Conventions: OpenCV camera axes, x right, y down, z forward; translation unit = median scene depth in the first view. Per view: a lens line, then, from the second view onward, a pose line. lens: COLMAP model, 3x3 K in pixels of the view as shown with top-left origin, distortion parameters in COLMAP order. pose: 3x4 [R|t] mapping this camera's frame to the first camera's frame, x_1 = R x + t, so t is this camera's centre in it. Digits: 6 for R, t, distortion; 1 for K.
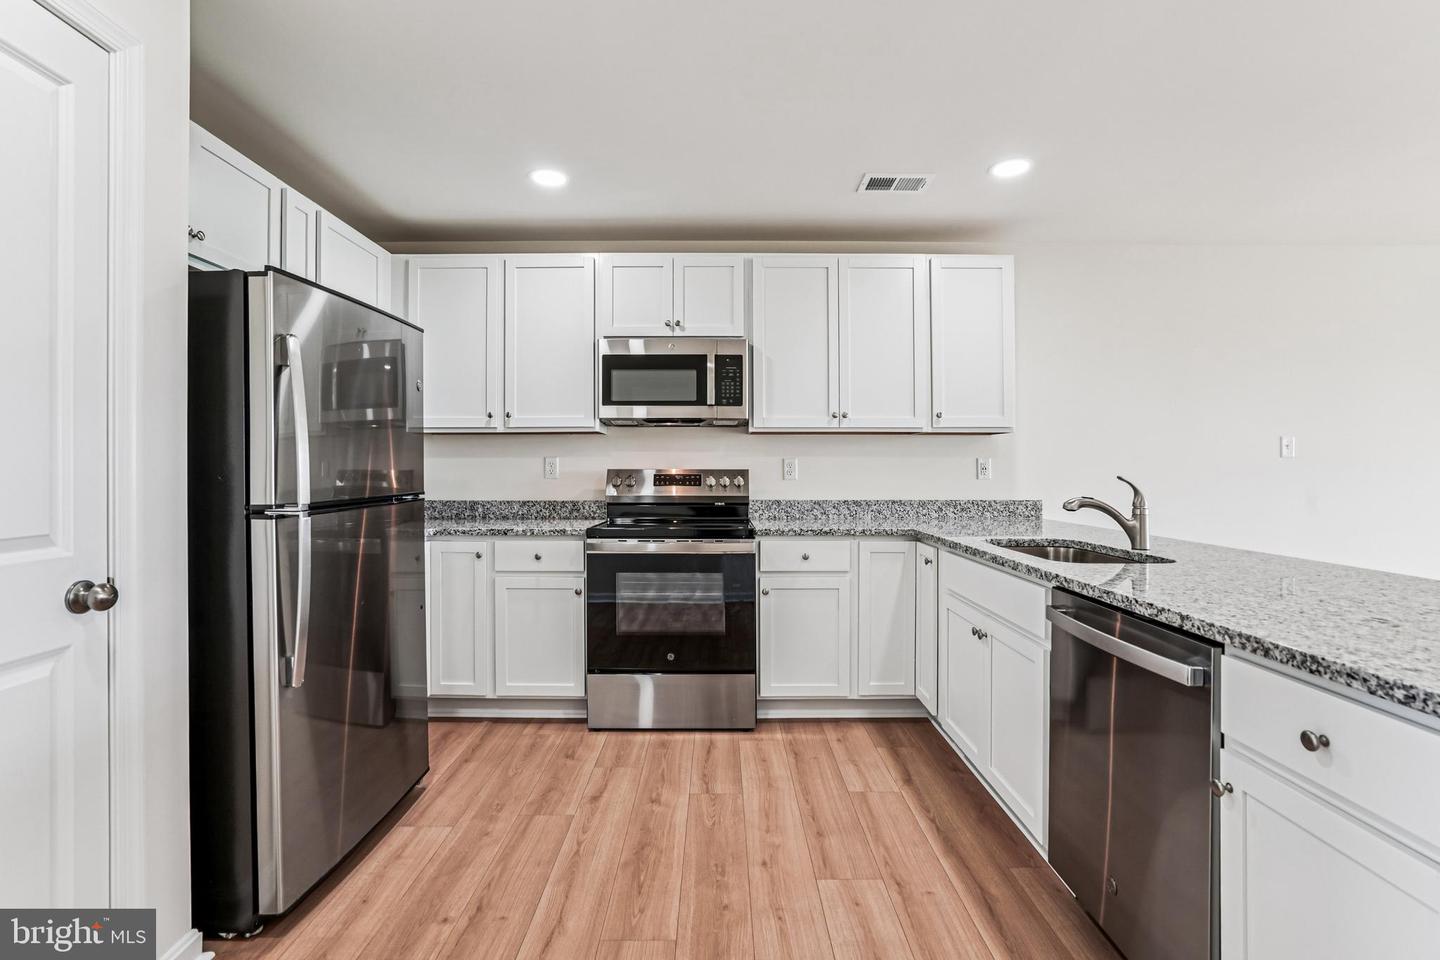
lens RADIAL K [[674.5, 0, 705.4], [0, 674.5, 467.7], [0, 0, 1]] dist [-0.031596, 0.010959]
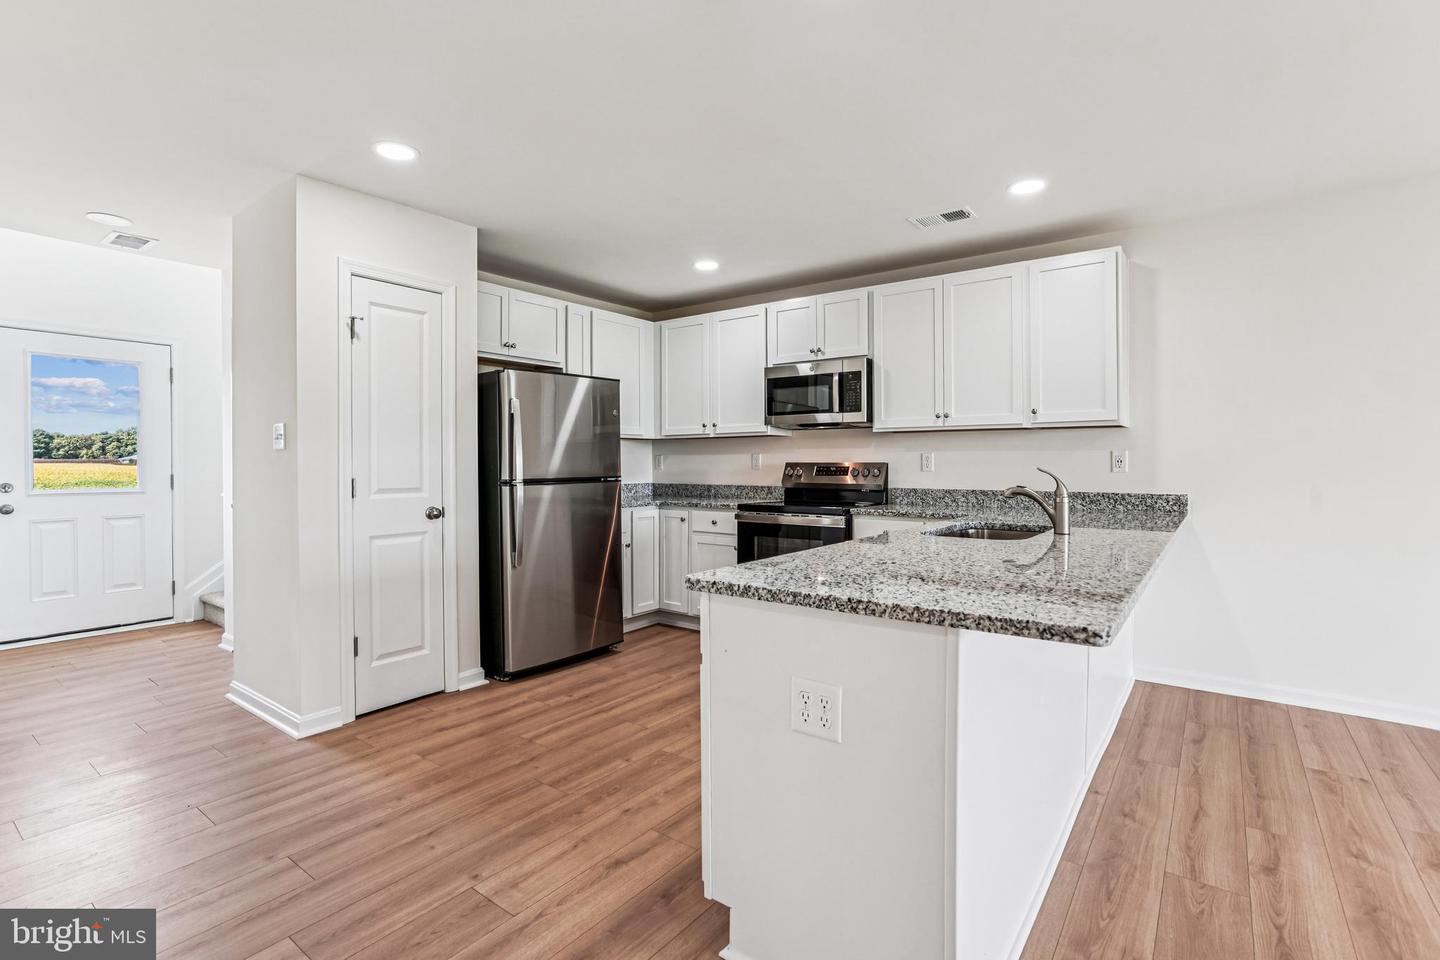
lens RADIAL K [[673.9, 0, 706.6], [0, 673.9, 460.5], [0, 0, 1]] dist [-0.011168, 0.002207]
pose [[0.797370, -0.003841, -0.603478, 0.632122], [0.002813, 0.999993, -0.002647, 0.001333], [0.603484, 0.000413, 0.797375, -0.182160]]
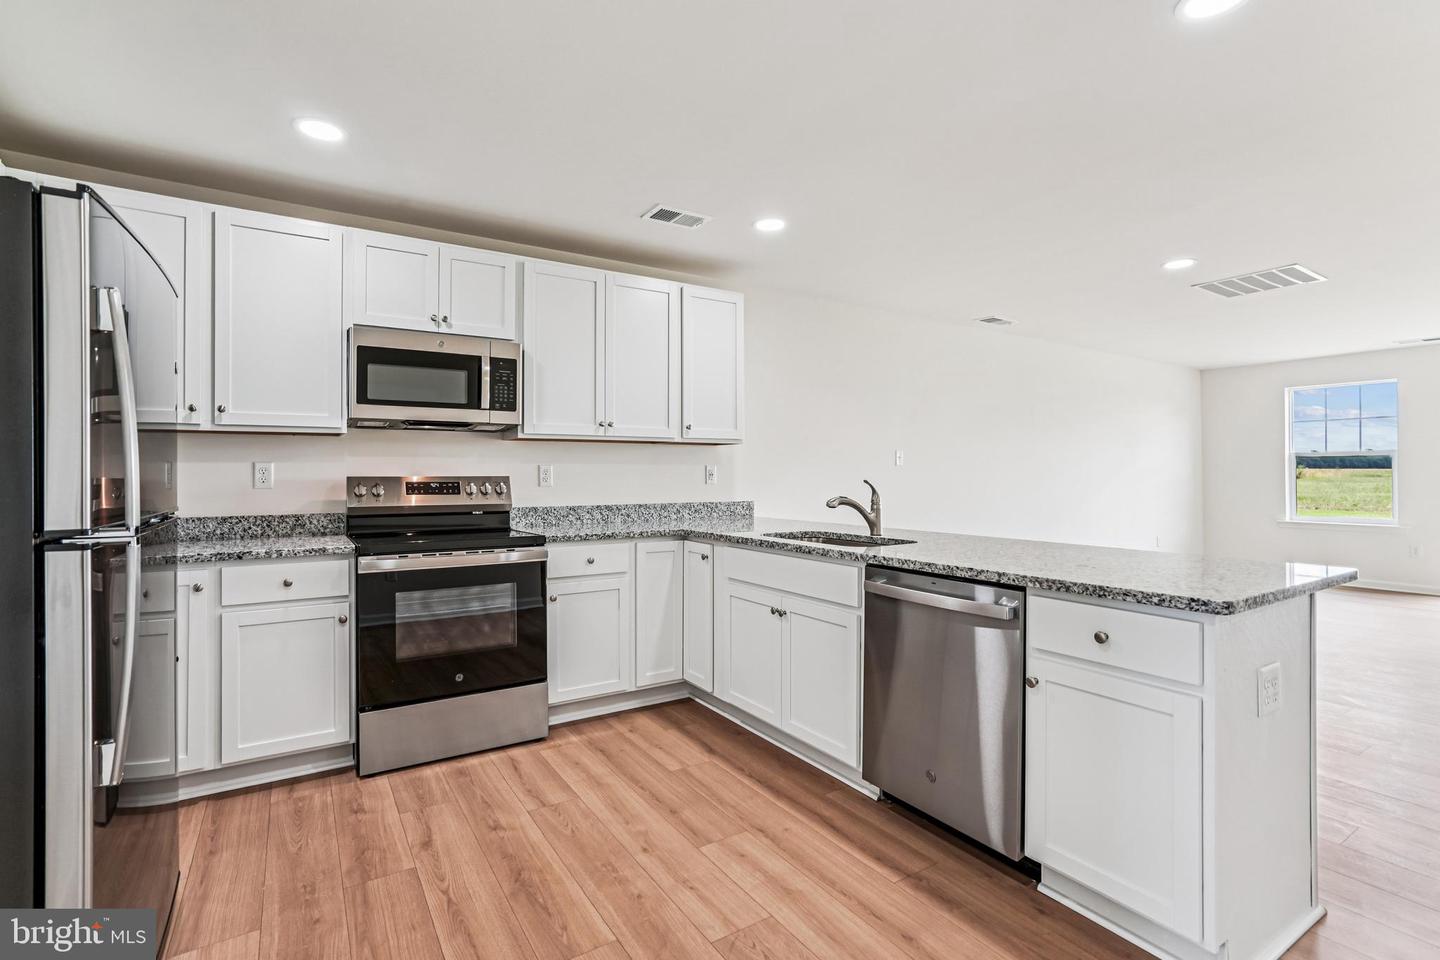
lens RADIAL K [[674.5, 0, 702.1], [0, 674.5, 469.3], [0, 0, 1]] dist [-0.031596, 0.010959]
pose [[0.843700, 0.001553, 0.536812, -0.262364], [0.002334, 0.999976, -0.006562, -0.000573], [-0.536809, 0.006790, 0.843676, 0.037541]]
